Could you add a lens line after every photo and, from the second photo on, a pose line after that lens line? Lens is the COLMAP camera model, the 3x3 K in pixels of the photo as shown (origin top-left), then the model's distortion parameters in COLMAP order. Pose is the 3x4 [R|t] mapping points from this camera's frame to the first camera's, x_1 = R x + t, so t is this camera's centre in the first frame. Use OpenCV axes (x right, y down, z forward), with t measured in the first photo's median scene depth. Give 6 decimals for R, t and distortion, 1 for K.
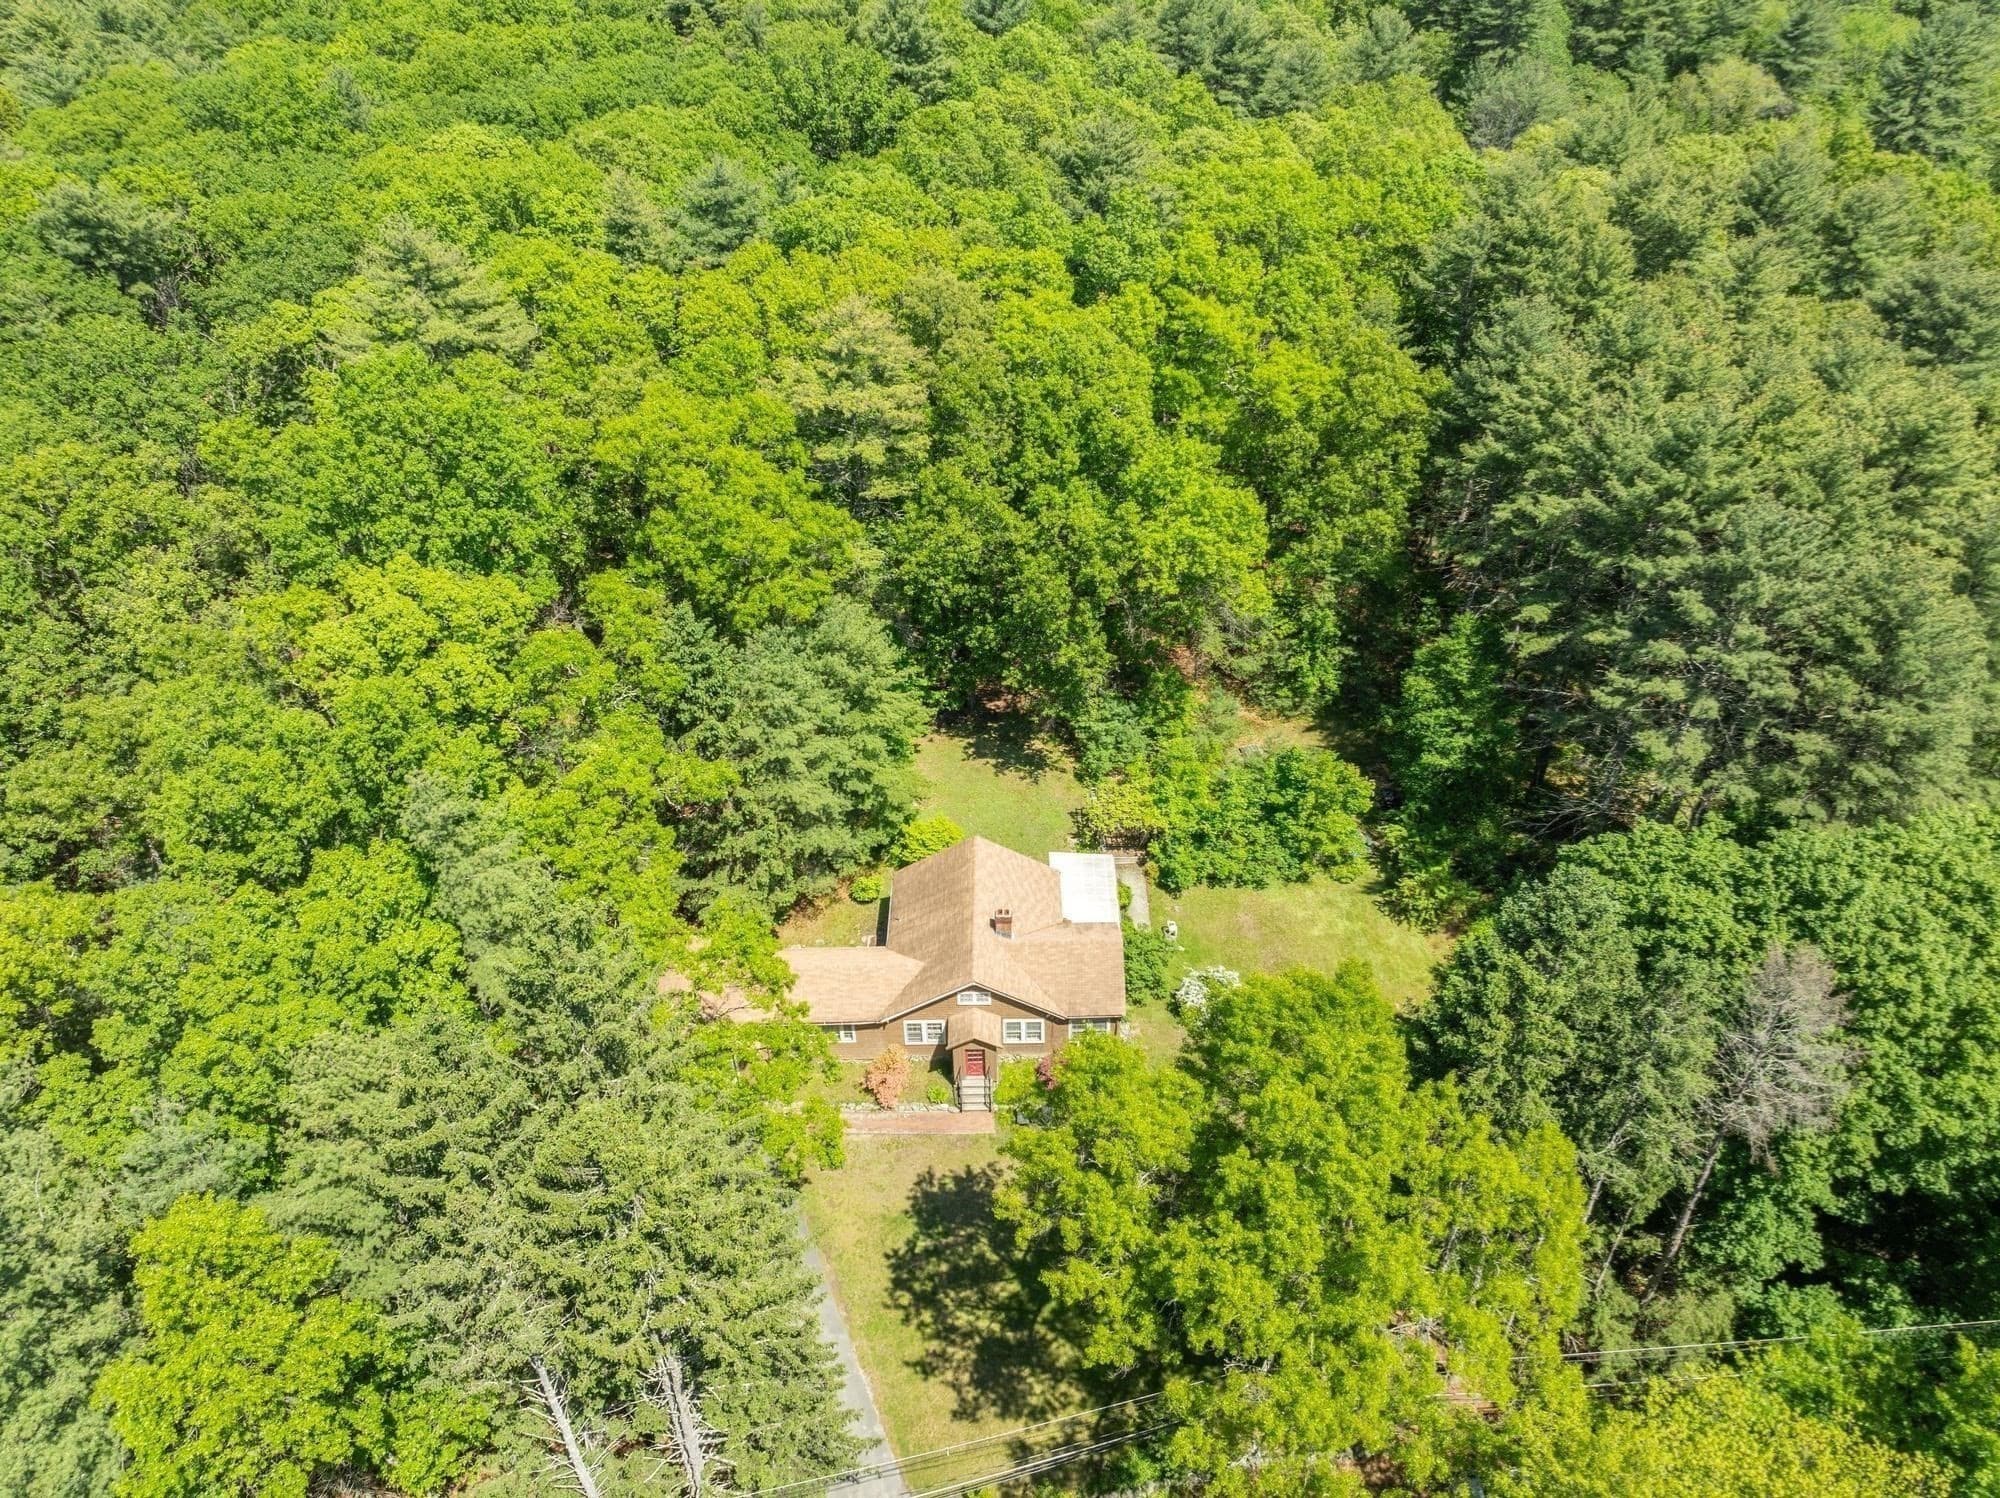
lens RADIAL K [[1416.7, 0, 999.5], [0, 1416.7, 744.4], [0, 0, 1]] dist [-0.040406, 0.009685]
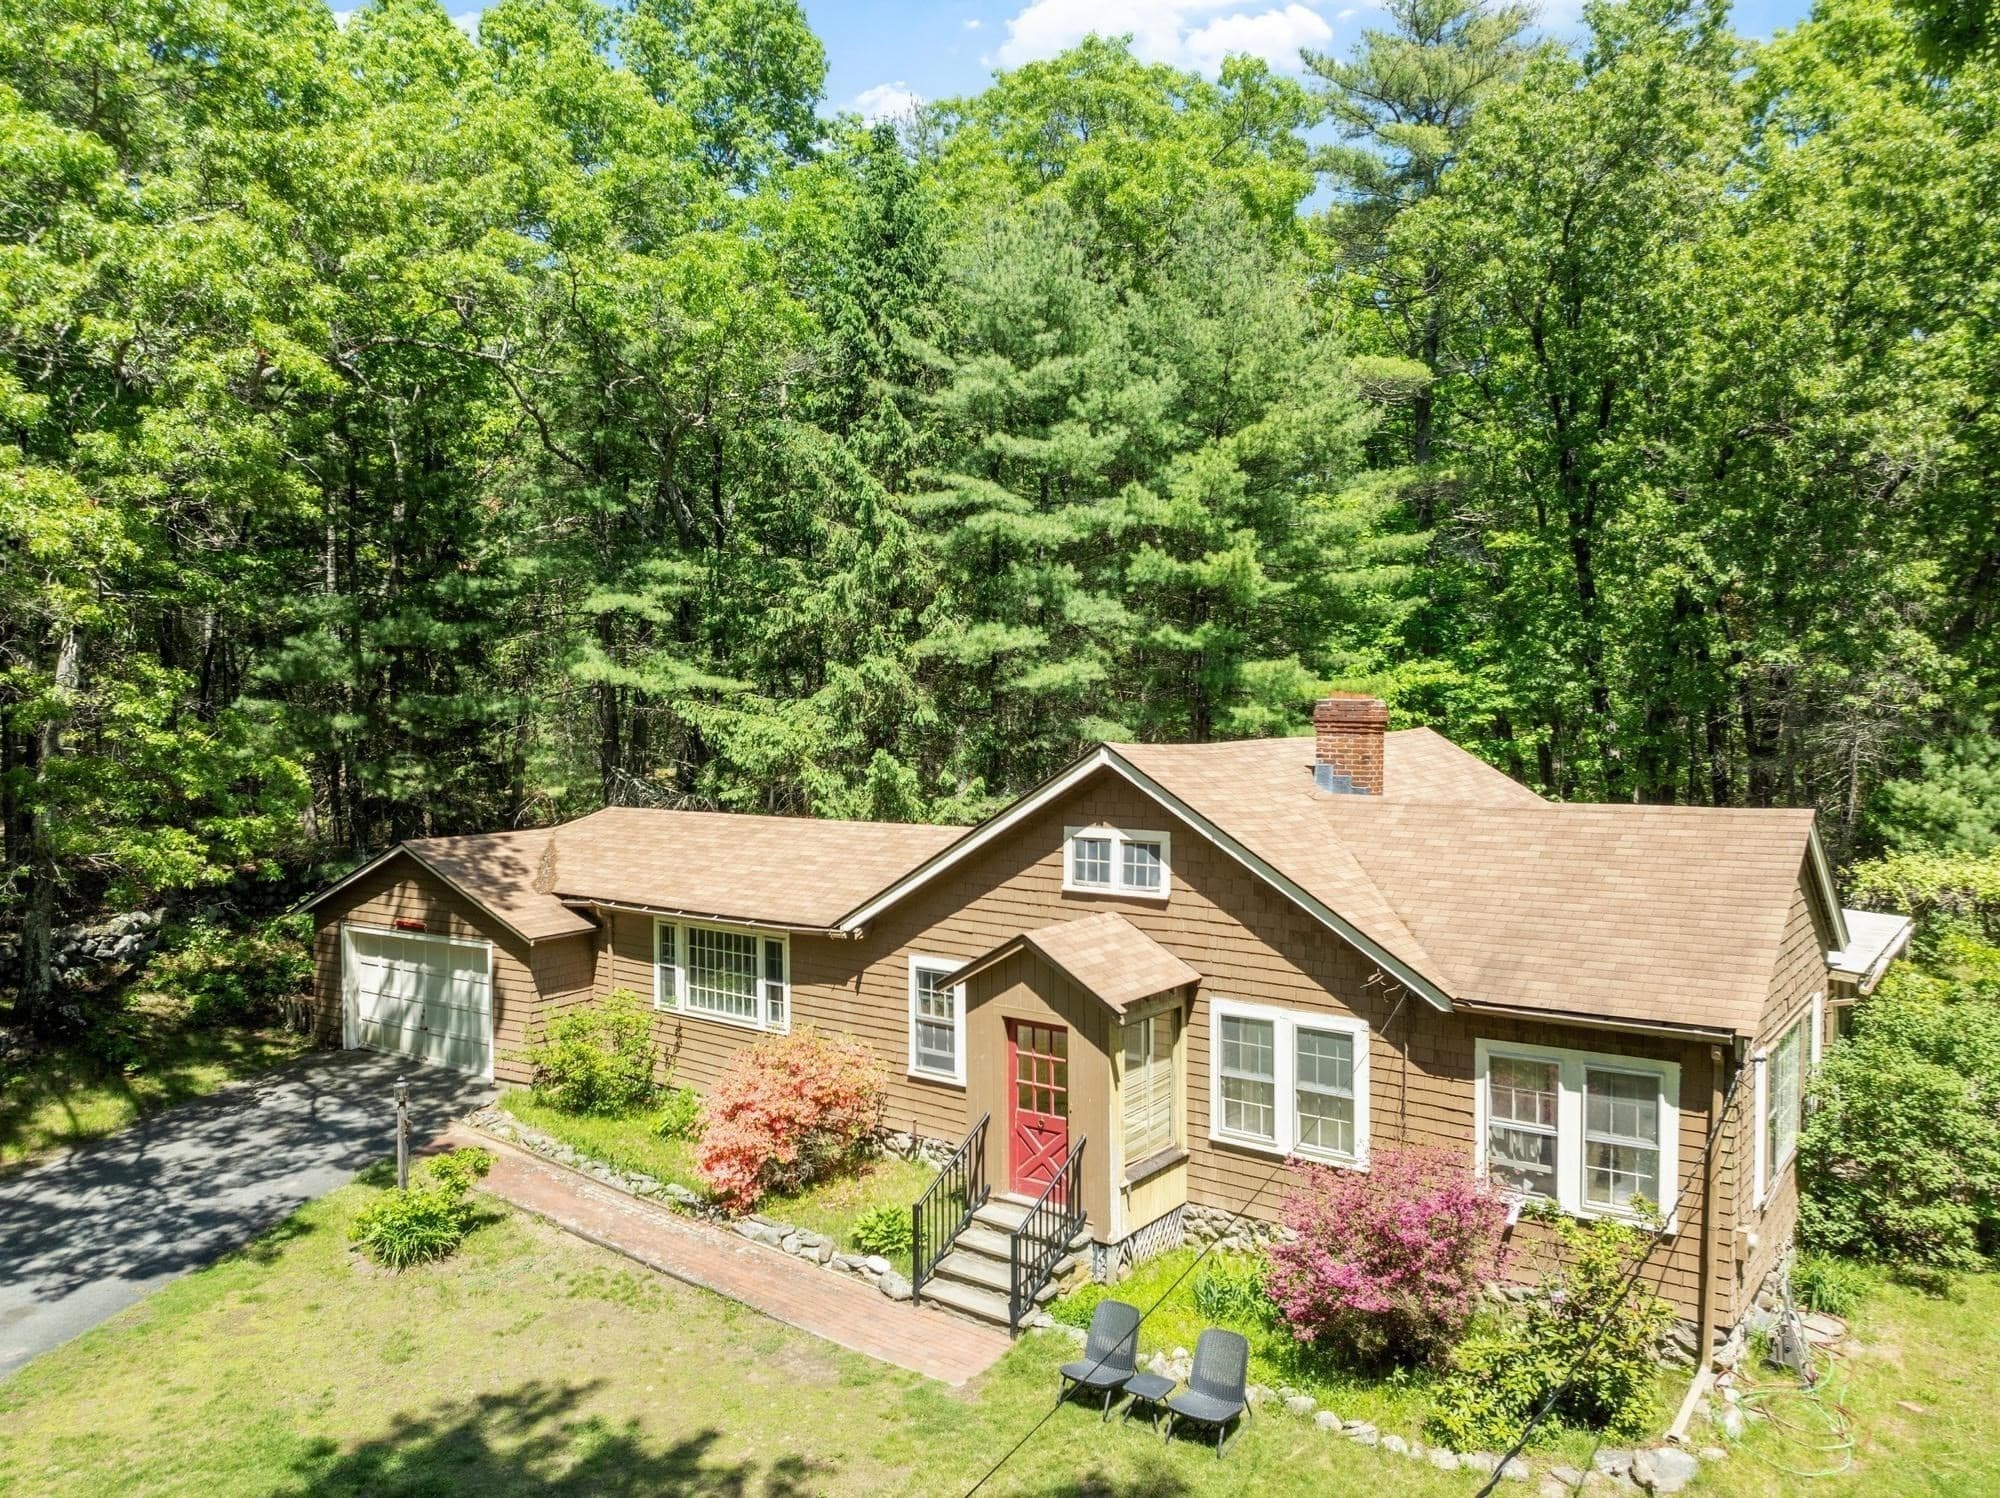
lens RADIAL K [[1430.4, 0, 1006.1], [0, 1430.4, 735.6], [0, 0, 1]] dist [-0.020340, -0.007966]
pose [[0.779074, 0.028051, -0.626305, 0.116672], [-0.380106, 0.815578, -0.436293, 0.252024], [0.498562, 0.577966, 0.646058, 0.723428]]
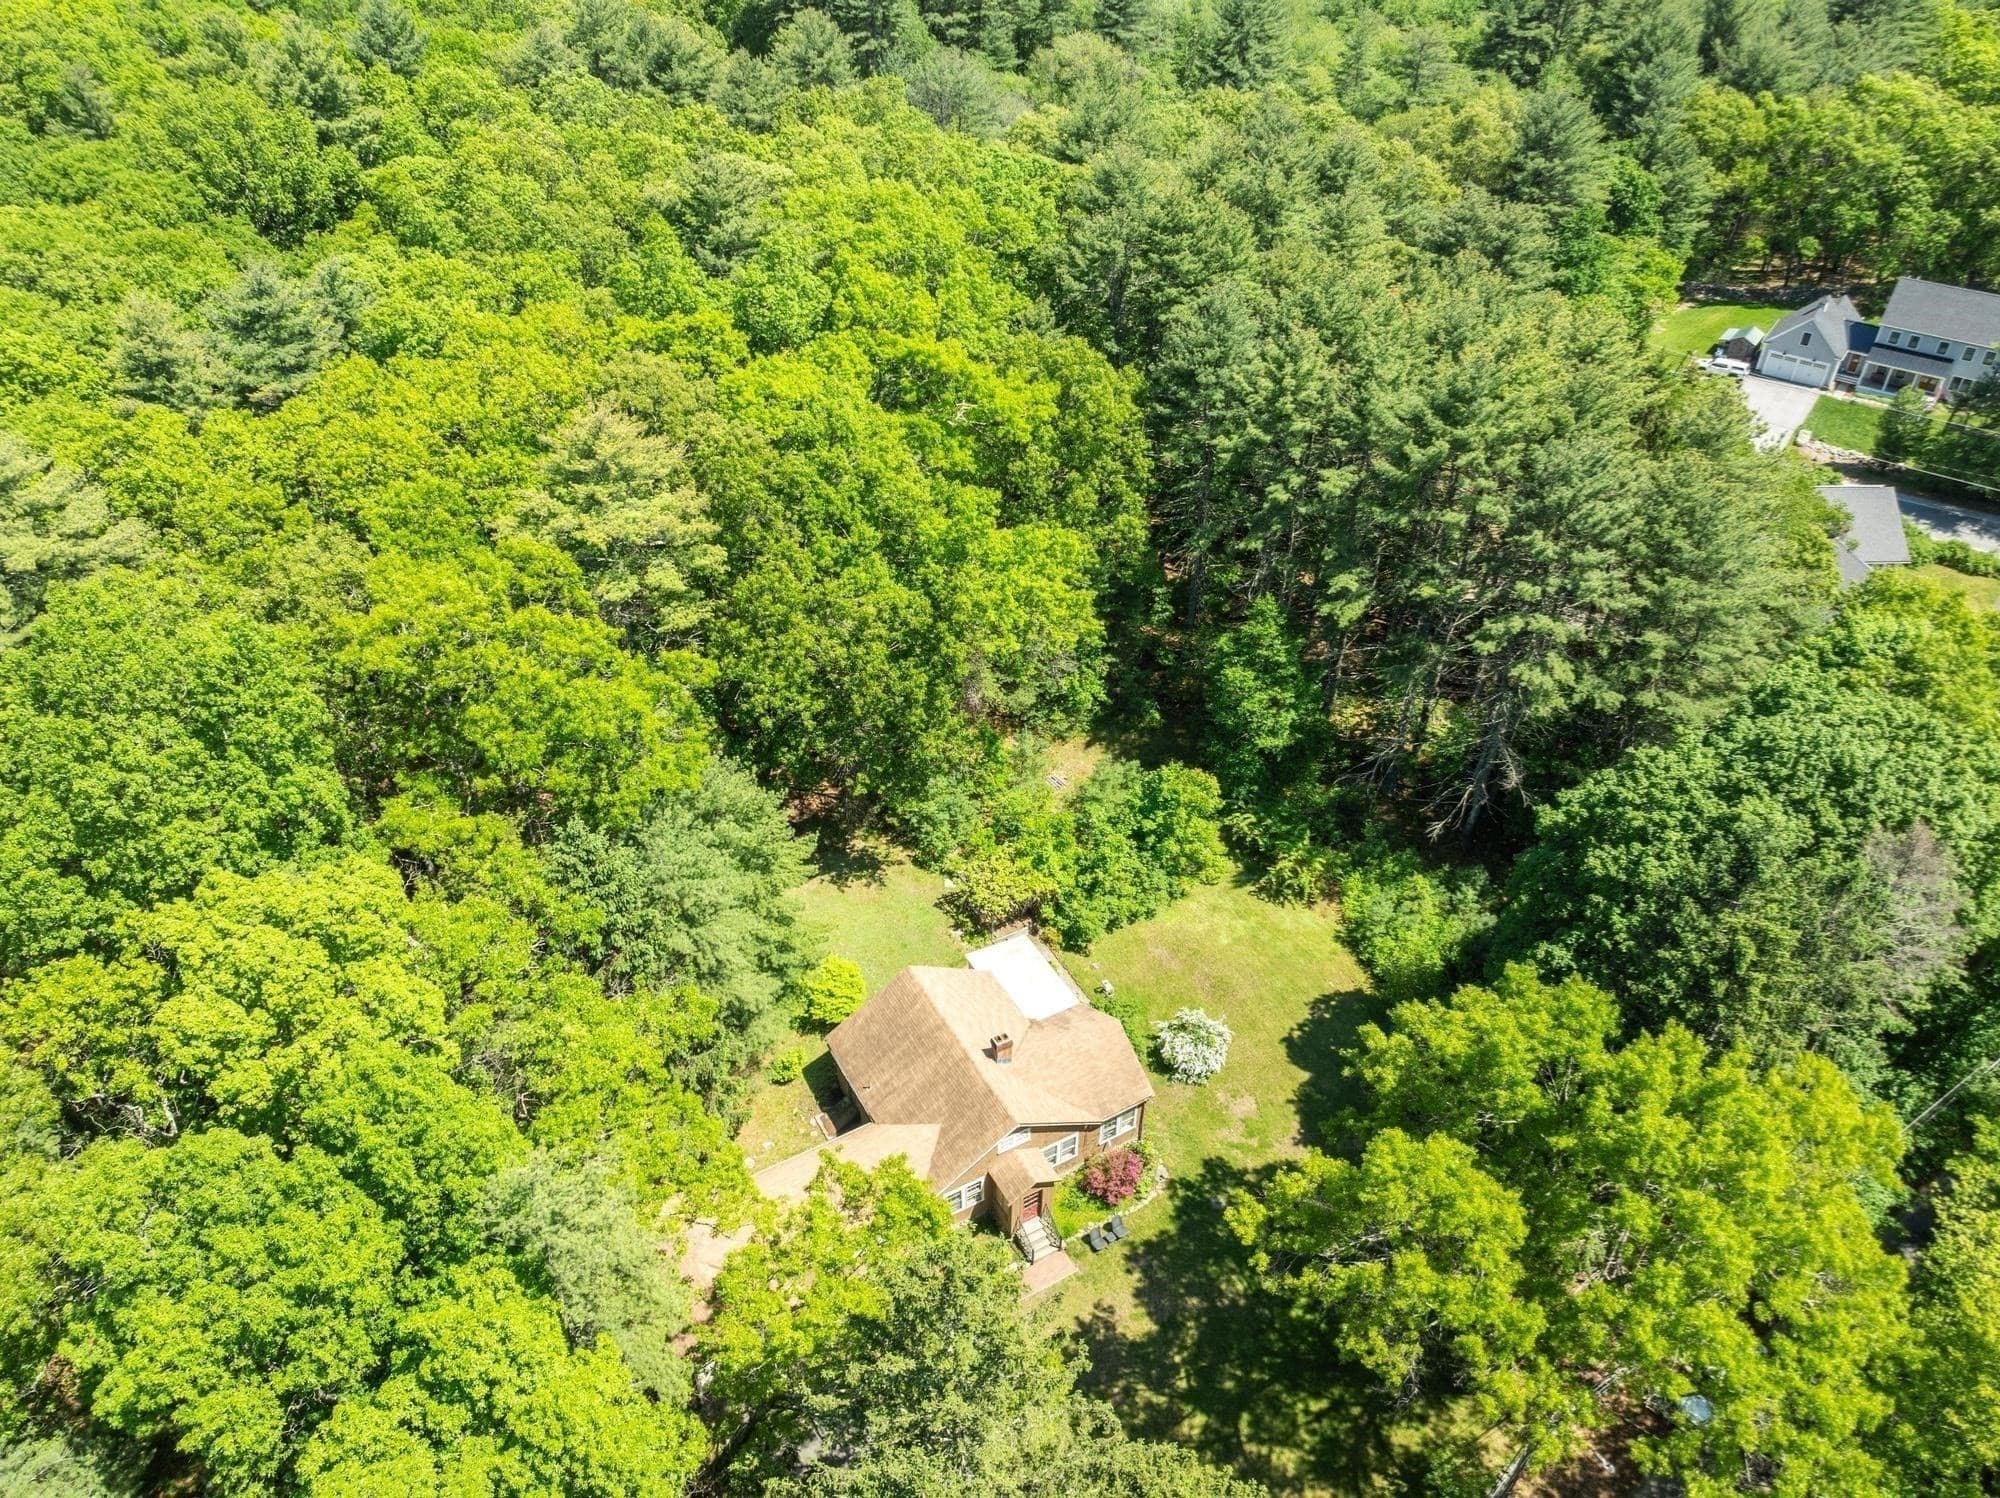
lens RADIAL K [[1416.7, 0, 1004.8], [0, 1416.7, 747.9], [0, 0, 1]] dist [-0.040406, 0.009685]
pose [[0.870774, -0.277352, 0.405991, -0.285137], [0.276059, 0.959068, 0.063090, -0.106076], [-0.406871, 0.057141, 0.911697, 0.150015]]
